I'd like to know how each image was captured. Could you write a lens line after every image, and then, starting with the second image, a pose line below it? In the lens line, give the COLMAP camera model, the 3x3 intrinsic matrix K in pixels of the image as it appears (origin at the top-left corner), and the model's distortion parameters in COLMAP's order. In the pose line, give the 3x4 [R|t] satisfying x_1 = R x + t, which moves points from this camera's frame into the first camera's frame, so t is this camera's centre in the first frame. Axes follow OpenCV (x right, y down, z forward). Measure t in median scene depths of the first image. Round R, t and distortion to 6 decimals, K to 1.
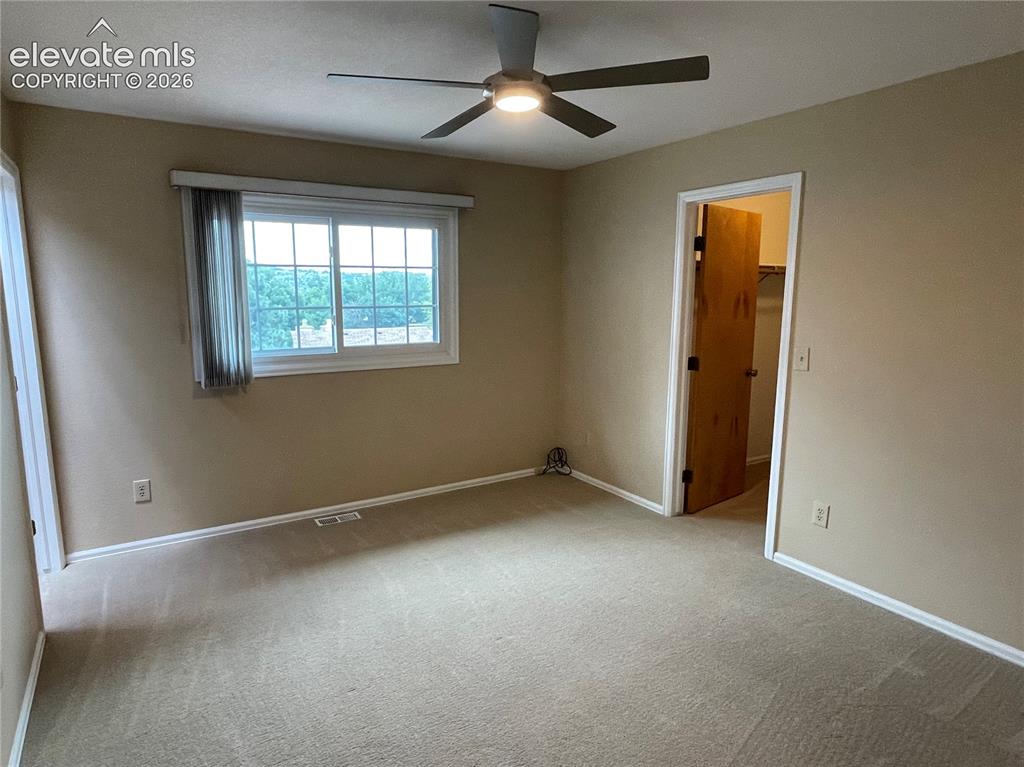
lens RADIAL K [[610.8, 0, 493.3], [0, 610.8, 384.4], [0, 0, 1]] dist [-0.028707, 0.001178]
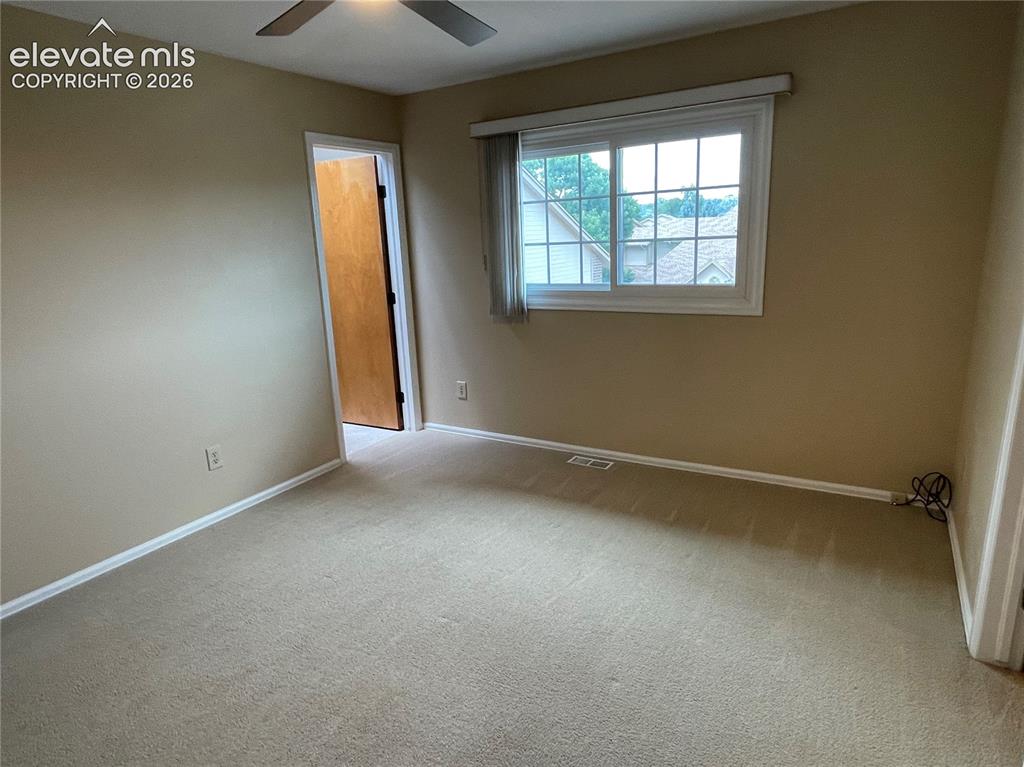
lens RADIAL K [[610.8, 0, 493.3], [0, 610.8, 384.4], [0, 0, 1]] dist [-0.028707, 0.001178]
pose [[0.446741, 0.194595, -0.873244, 0.499549], [-0.087569, 0.980883, 0.173782, -0.057130], [0.890368, -0.001167, 0.455241, 0.413870]]
